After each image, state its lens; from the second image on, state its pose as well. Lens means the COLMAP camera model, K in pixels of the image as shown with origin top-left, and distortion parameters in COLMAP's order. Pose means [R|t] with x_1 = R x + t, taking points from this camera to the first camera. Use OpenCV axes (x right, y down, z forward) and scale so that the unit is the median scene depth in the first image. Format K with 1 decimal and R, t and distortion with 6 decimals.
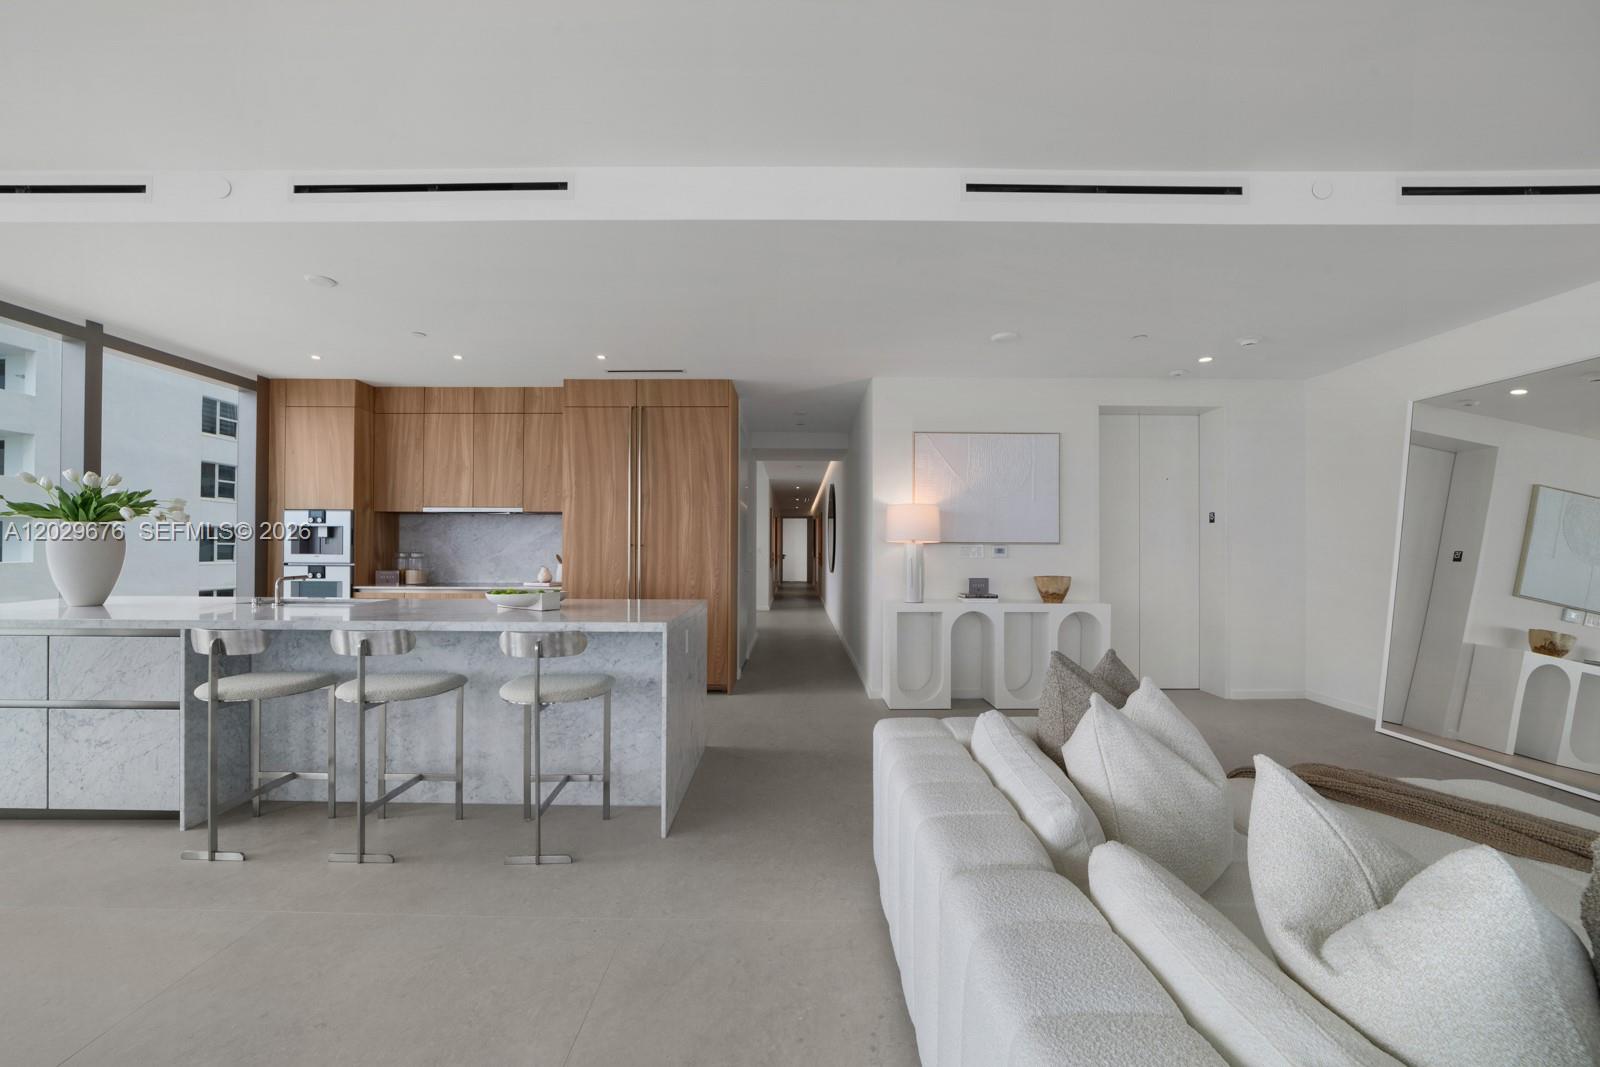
lens RADIAL K [[611.3, 0, 788.1], [0, 611.3, 549.8], [0, 0, 1]] dist [-0.009849, 0.000997]
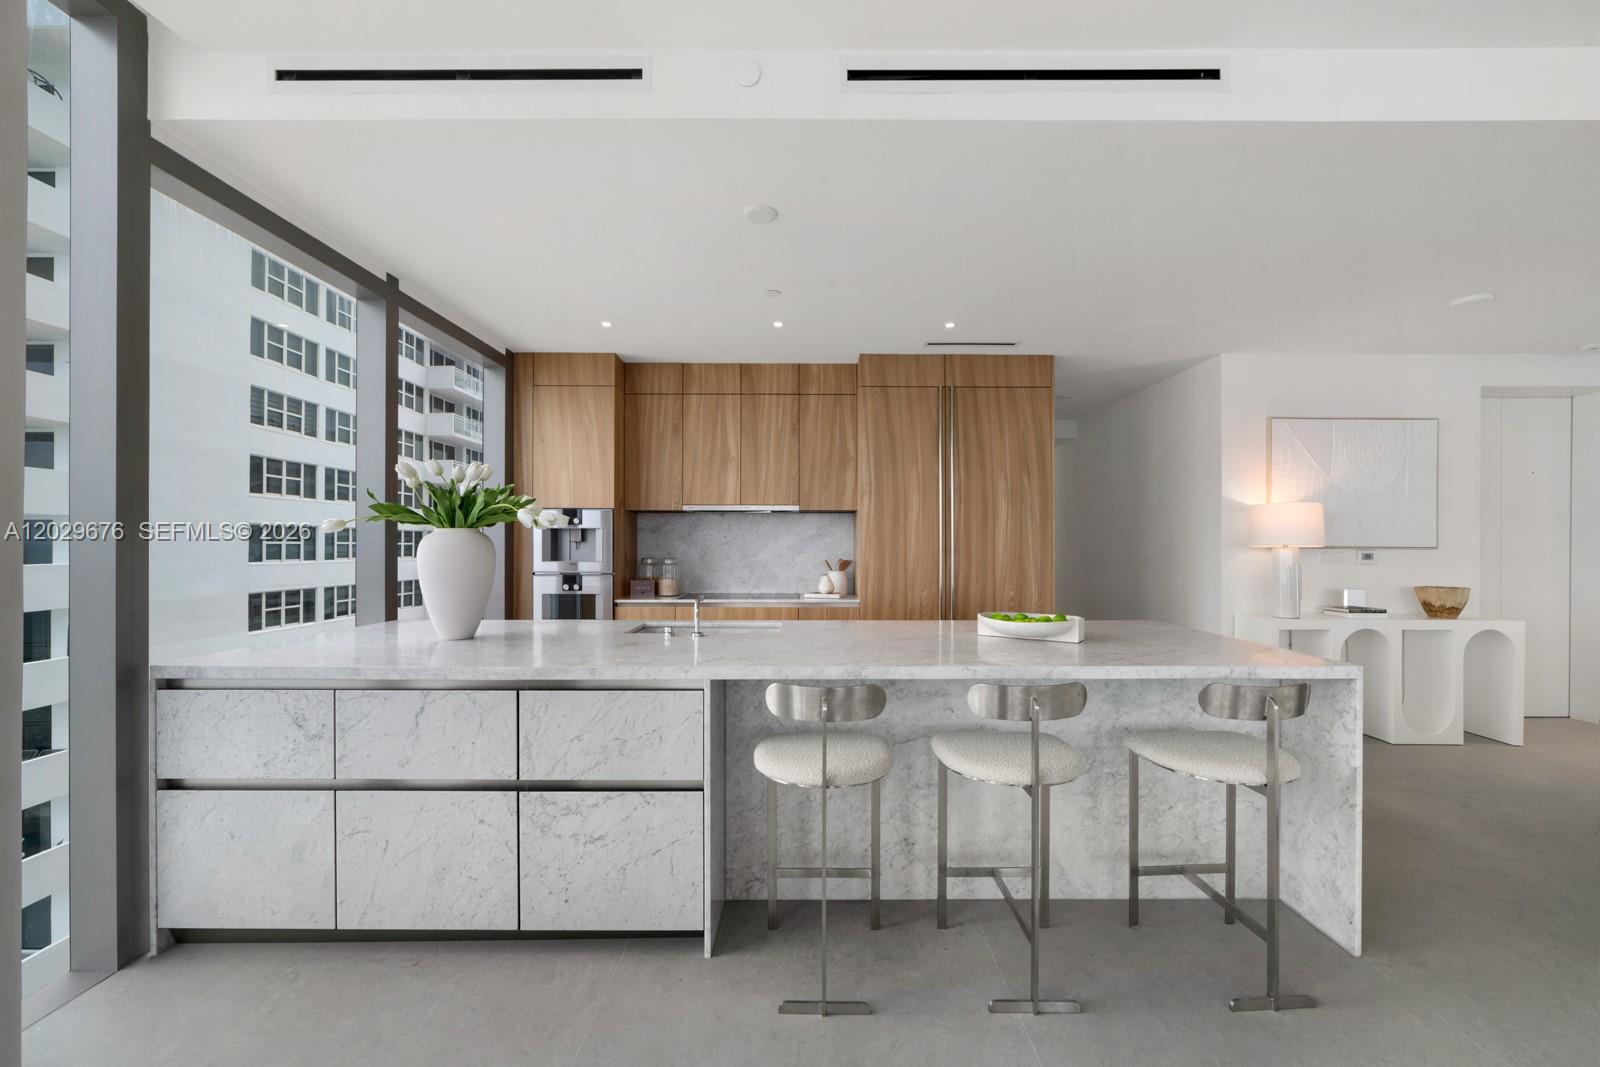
lens RADIAL K [[630.8, 0, 803.4], [0, 630.8, 544.0], [0, 0, 1]] dist [-0.015817, 0.003607]
pose [[0.999965, -0.002748, 0.007862, -0.458112], [0.002762, 0.999994, -0.001871, -0.014652], [-0.007857, 0.001893, 0.999967, 0.128420]]
